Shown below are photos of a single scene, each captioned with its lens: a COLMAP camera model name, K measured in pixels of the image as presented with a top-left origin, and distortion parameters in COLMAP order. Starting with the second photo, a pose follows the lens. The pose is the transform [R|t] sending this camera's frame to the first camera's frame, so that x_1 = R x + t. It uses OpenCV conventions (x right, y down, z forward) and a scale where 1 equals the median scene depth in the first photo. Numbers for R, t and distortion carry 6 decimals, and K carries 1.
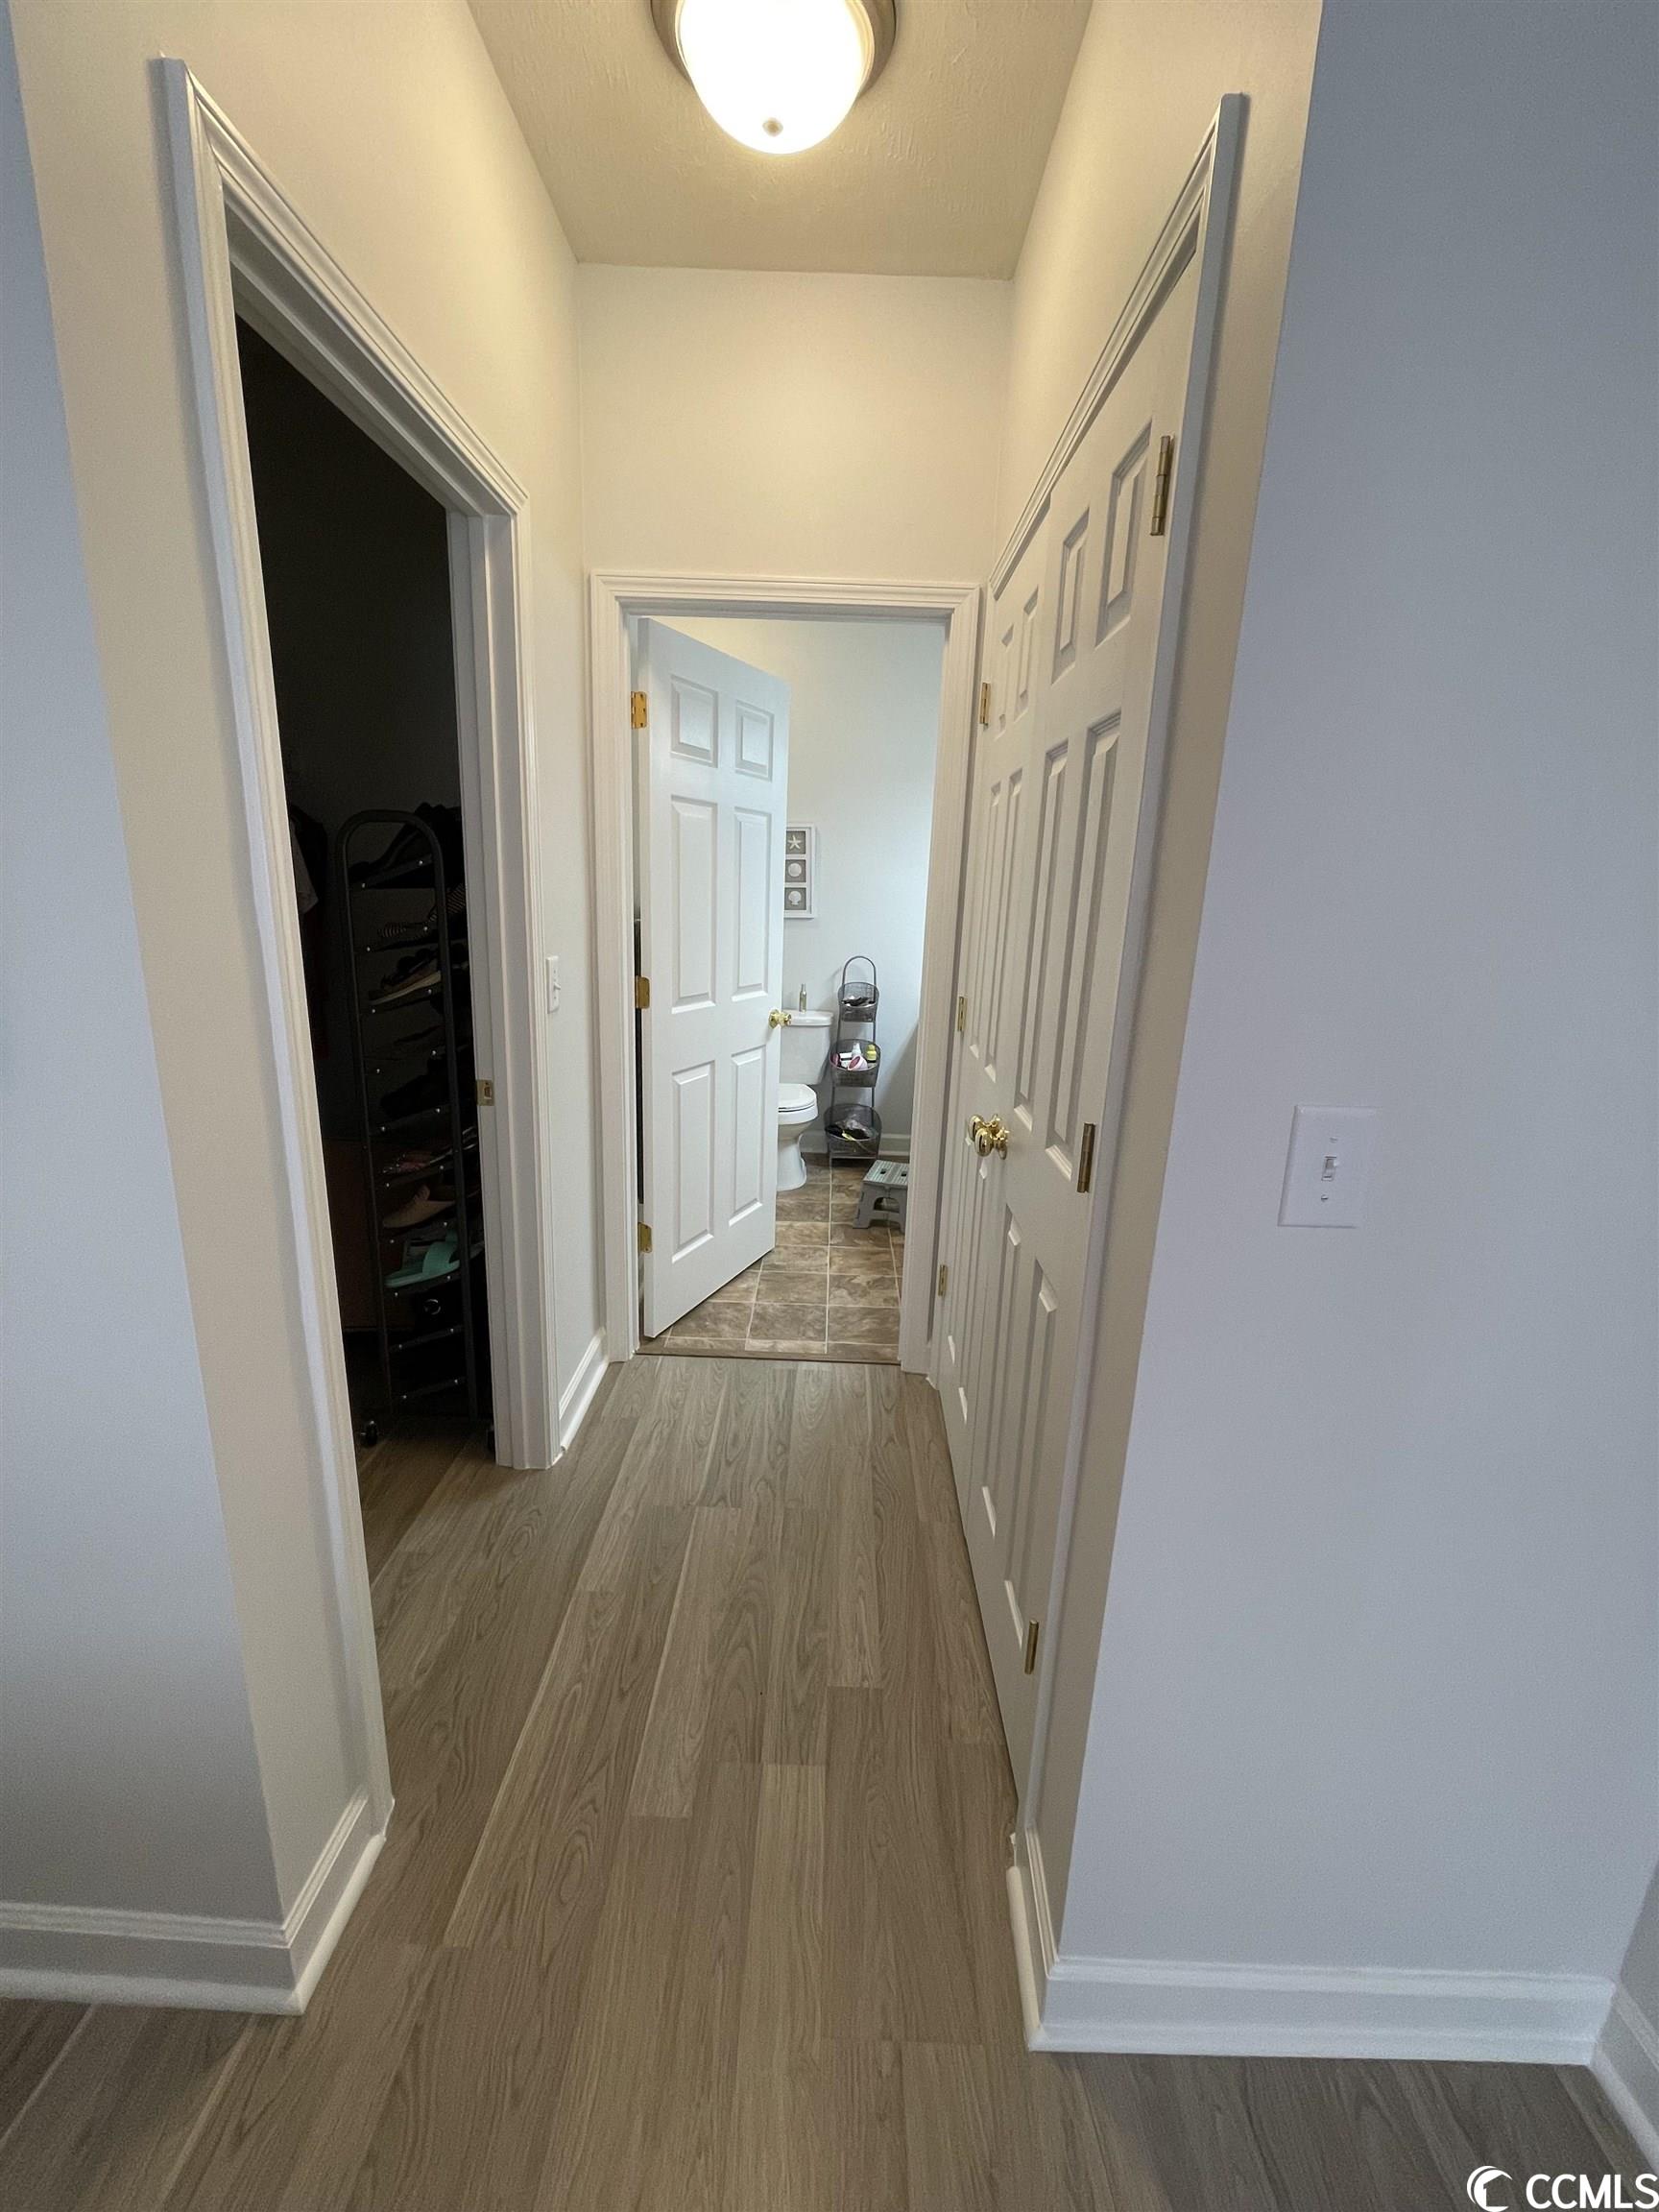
lens RADIAL K [[891.5, 0, 836.1], [0, 891.5, 1094.6], [0, 0, 1]] dist [-0.007102, -0.000238]
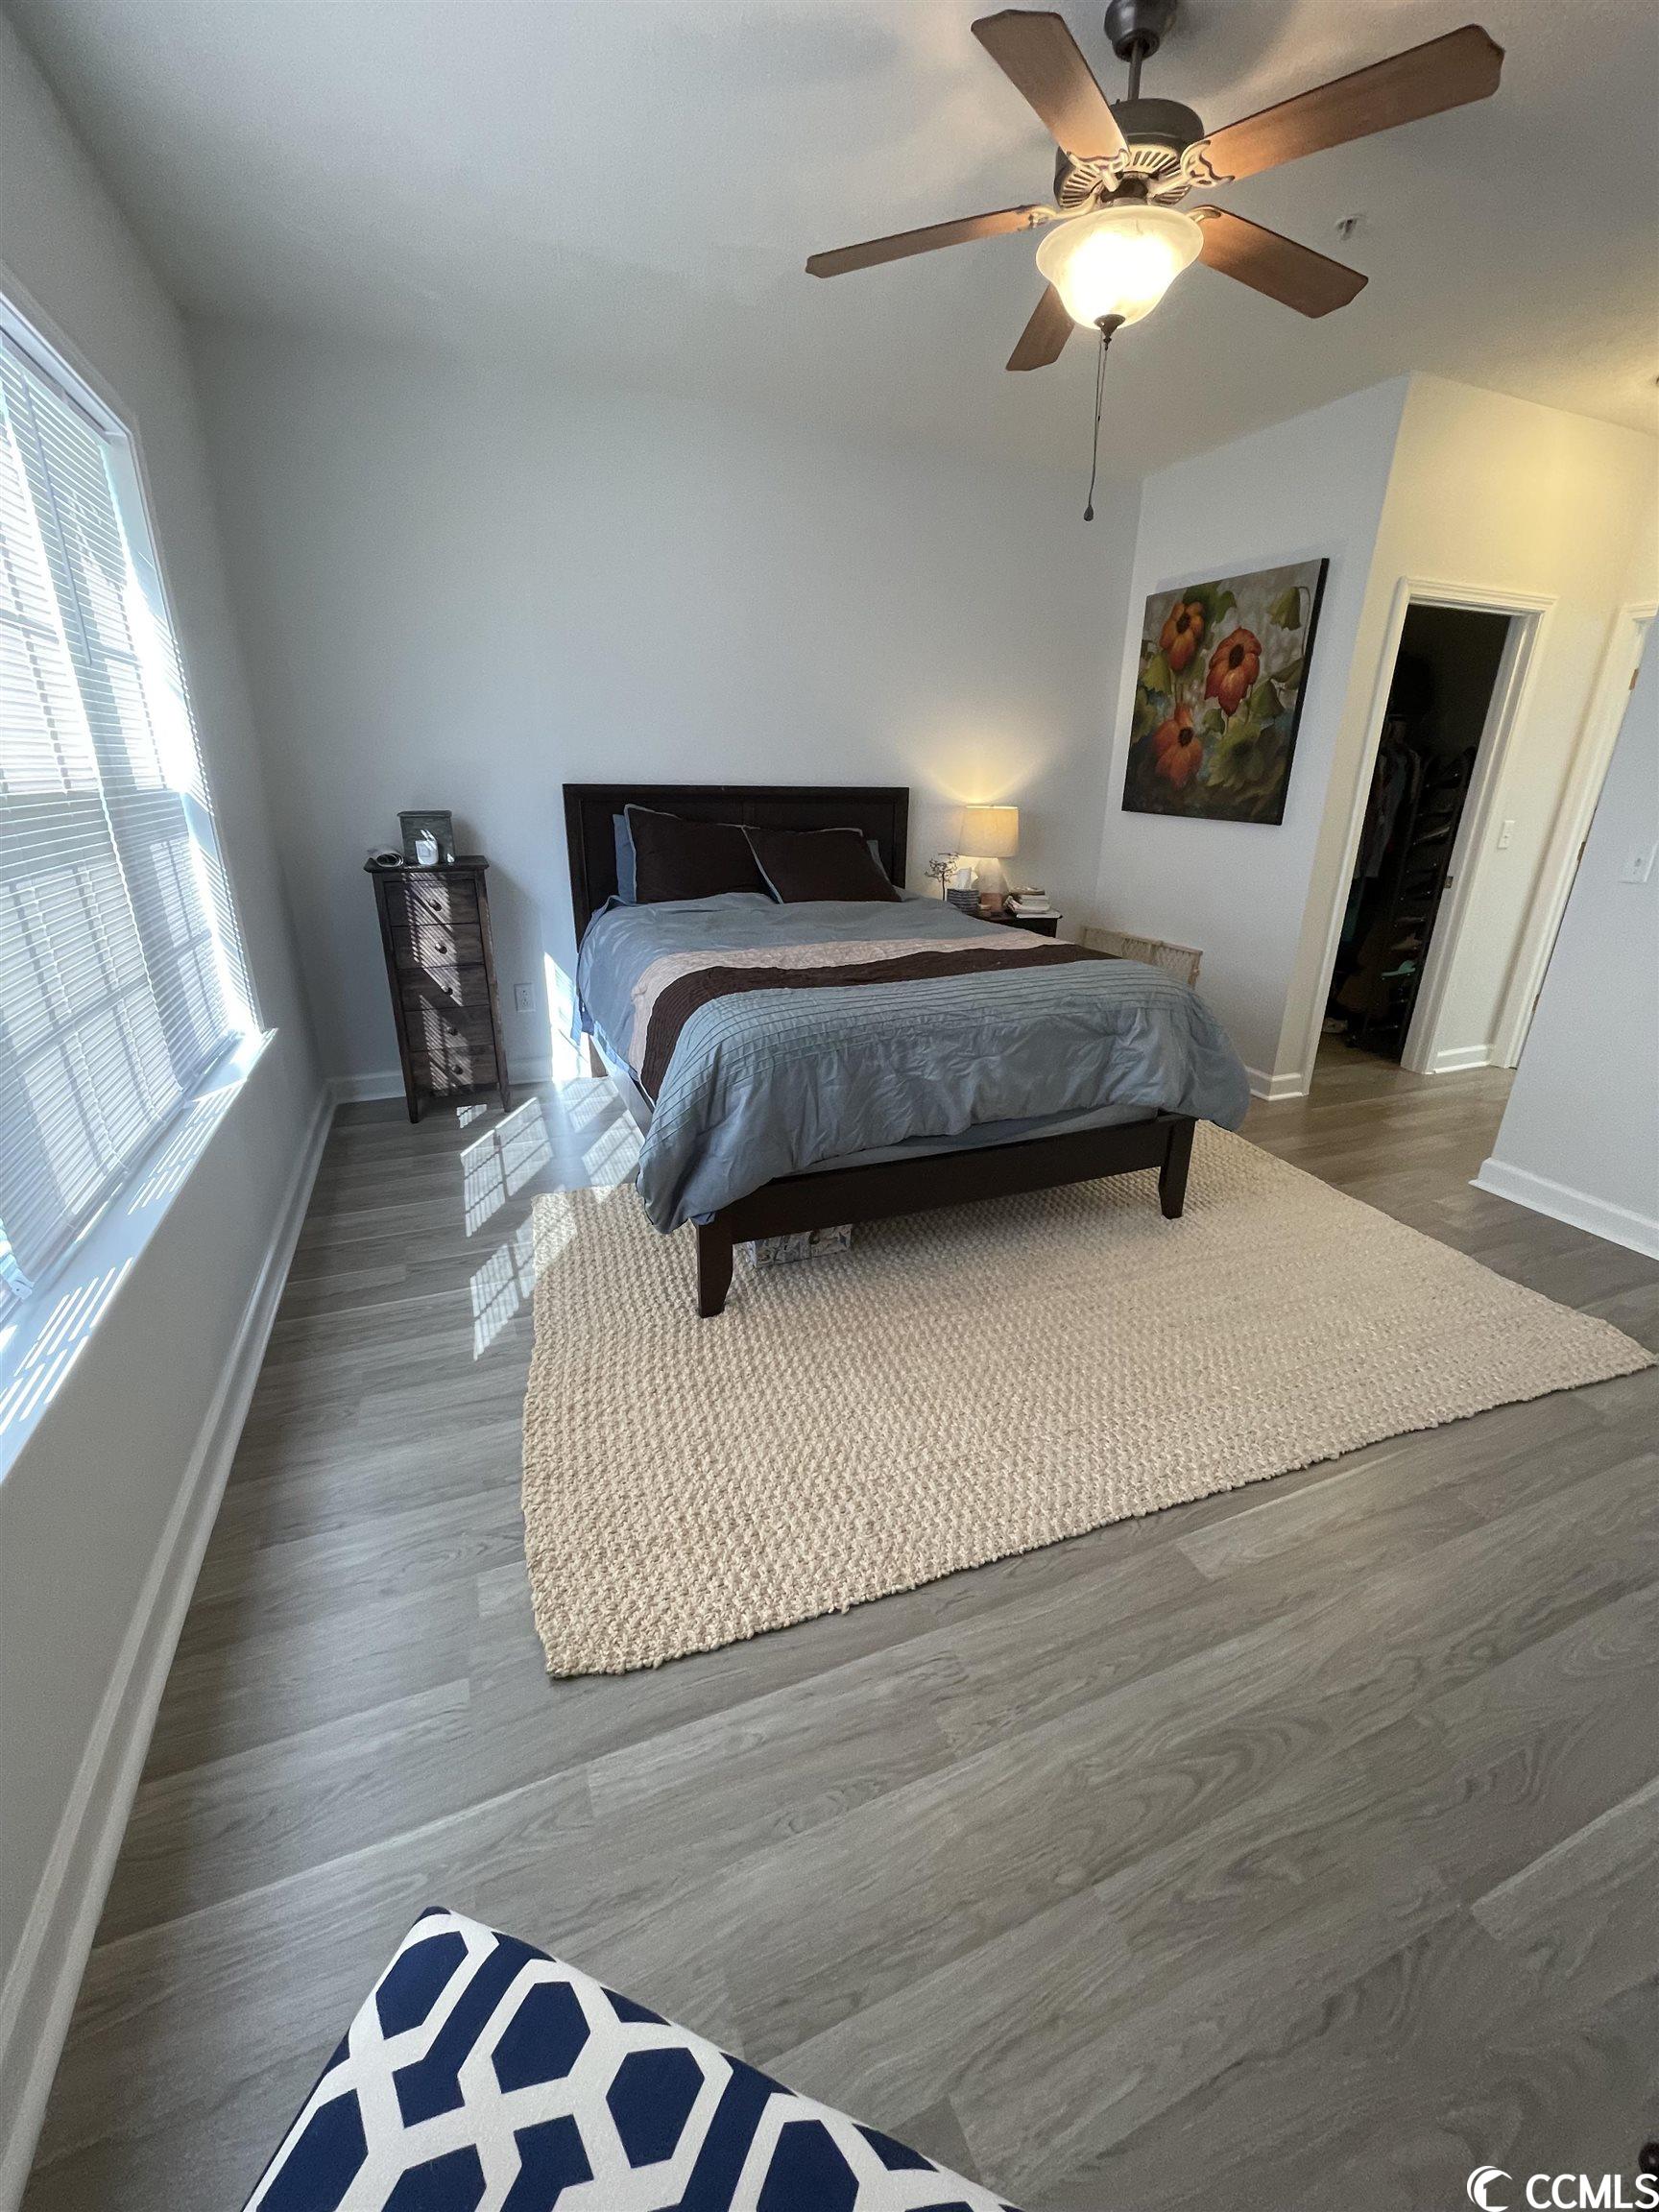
lens RADIAL K [[894.2, 0, 835.1], [0, 894.2, 1101.4], [0, 0, 1]] dist [-0.023154, -0.000118]
pose [[0.387491, 0.296297, -0.872960, 0.638781], [-0.221862, 0.949082, 0.223654, 0.212992], [0.894778, 0.107012, 0.433497, -0.731799]]
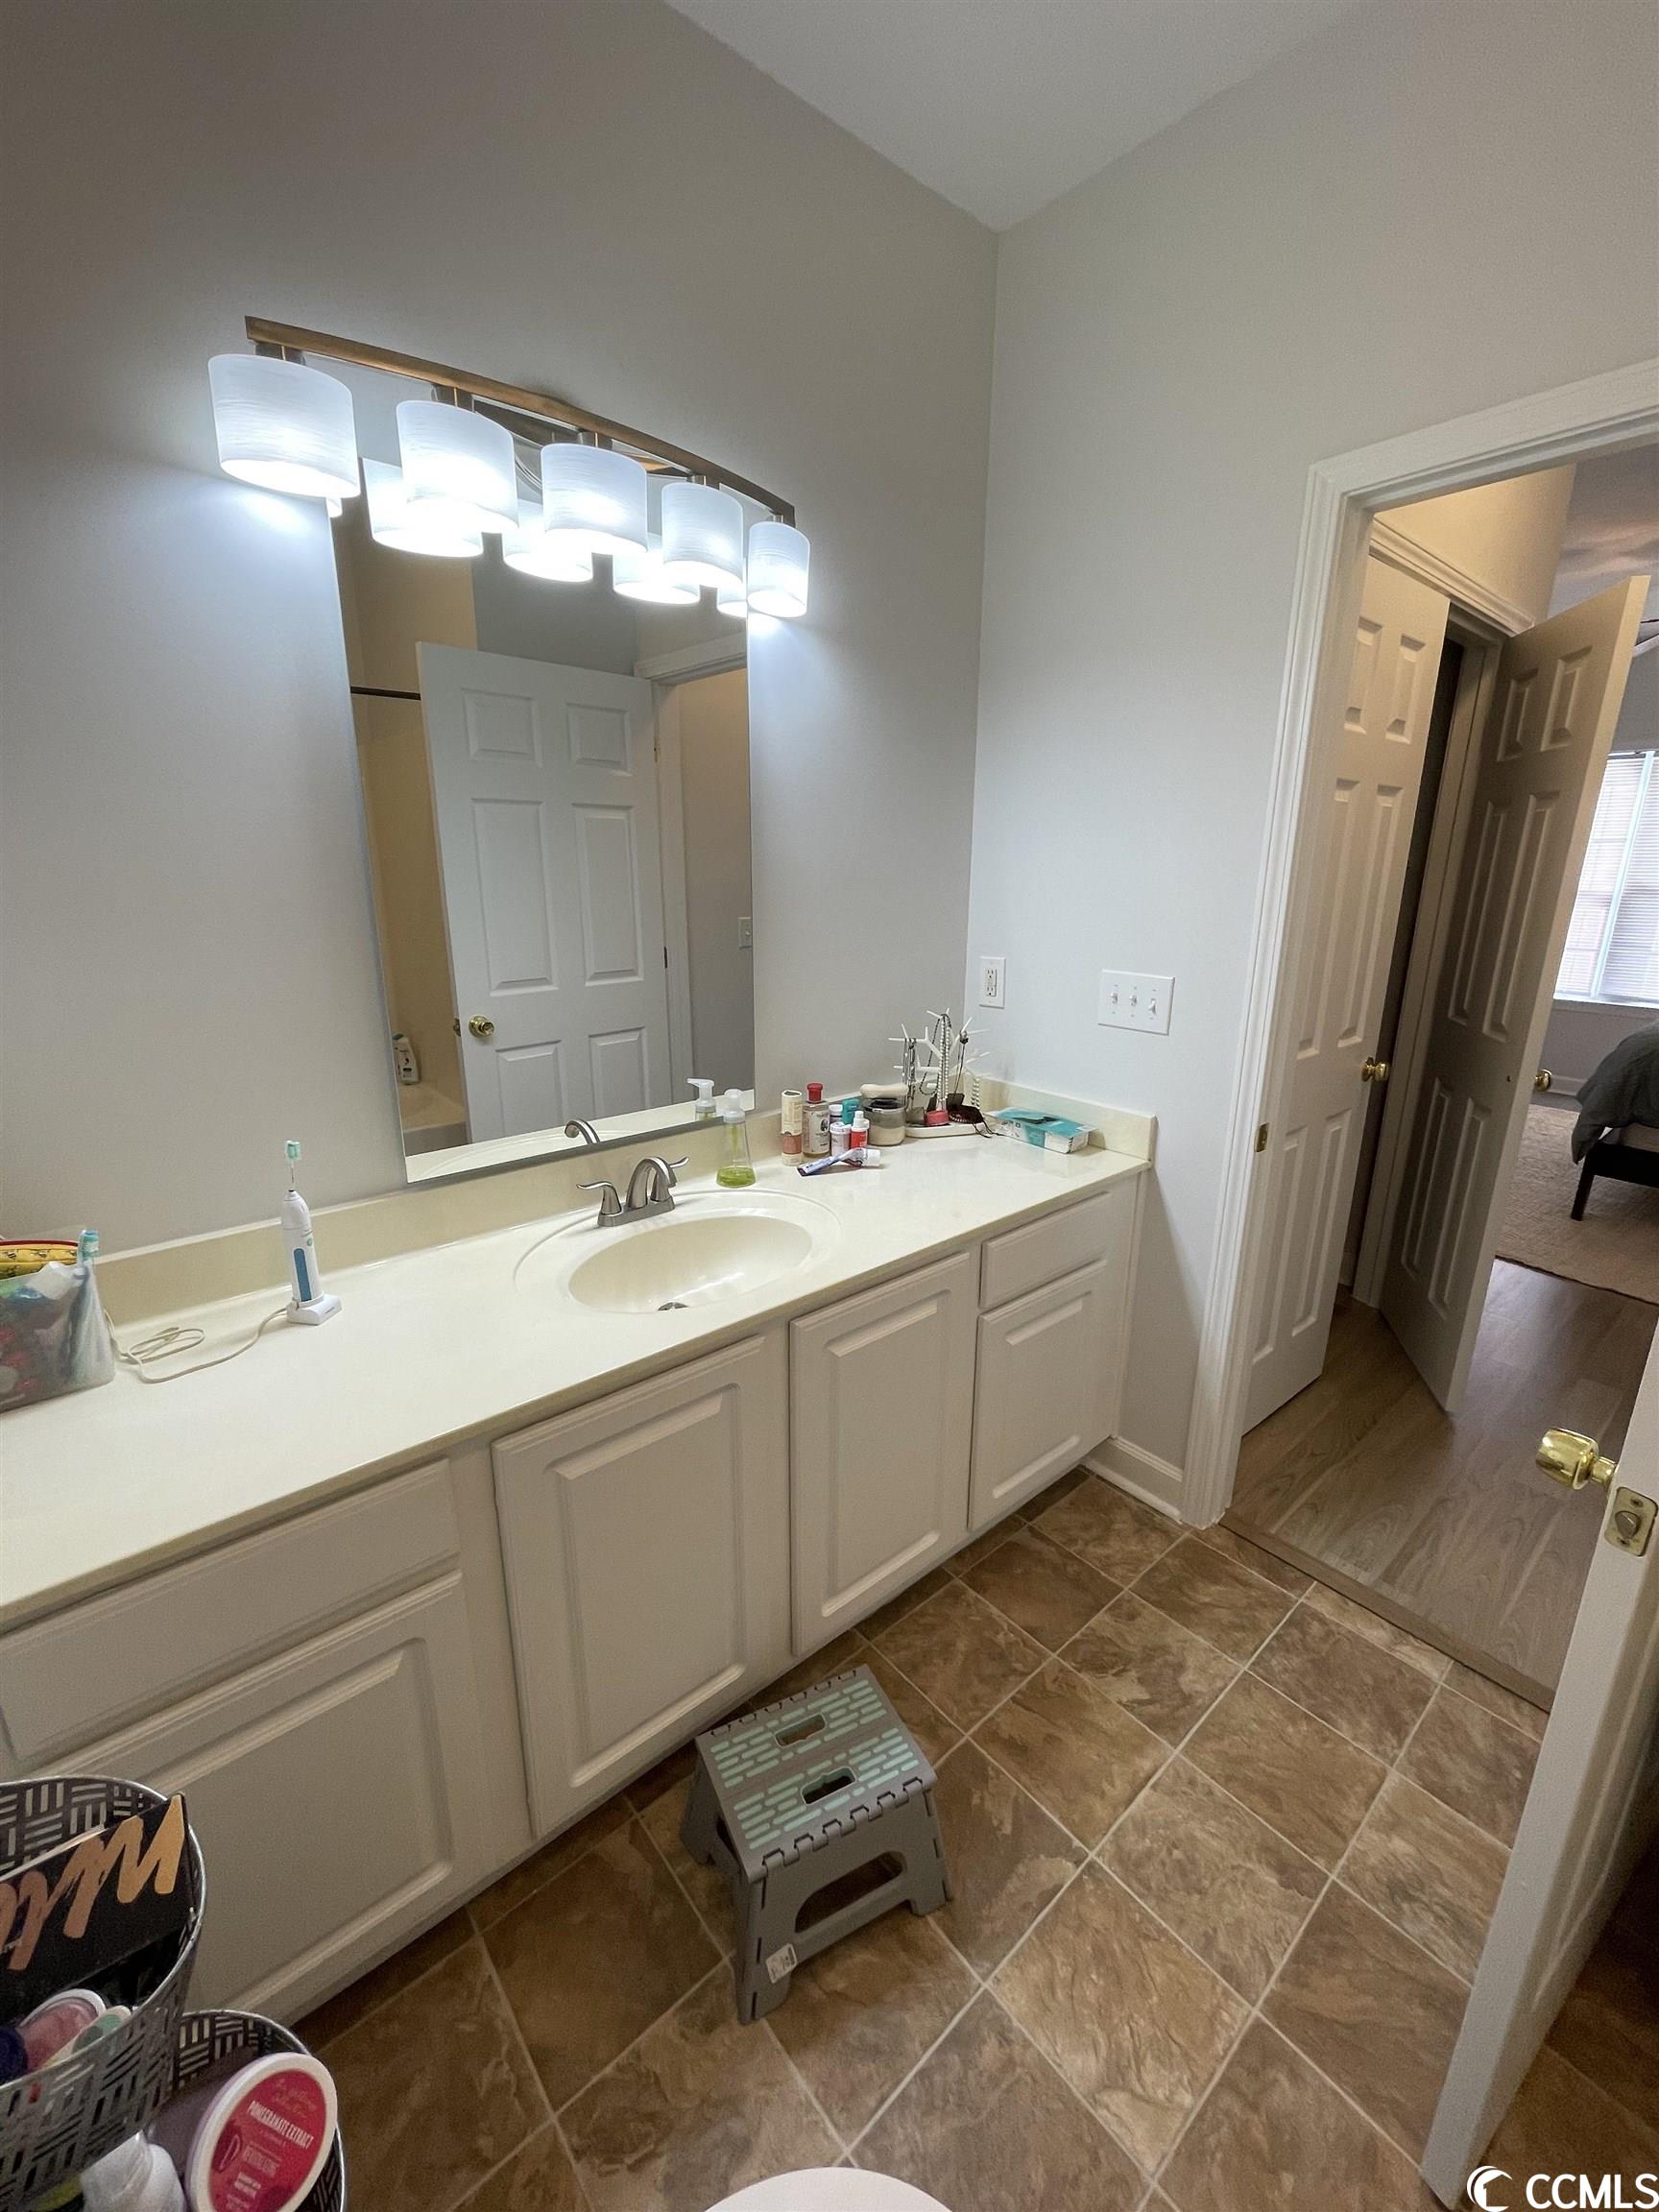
lens RADIAL K [[891.5, 0, 836.1], [0, 891.5, 1094.6], [0, 0, 1]] dist [-0.007102, -0.000238]
pose [[-0.656797, -0.237496, 0.715691, -0.138687], [0.148397, 0.889838, 0.431470, -0.318801], [-0.739321, 0.389595, -0.549199, 1.242370]]
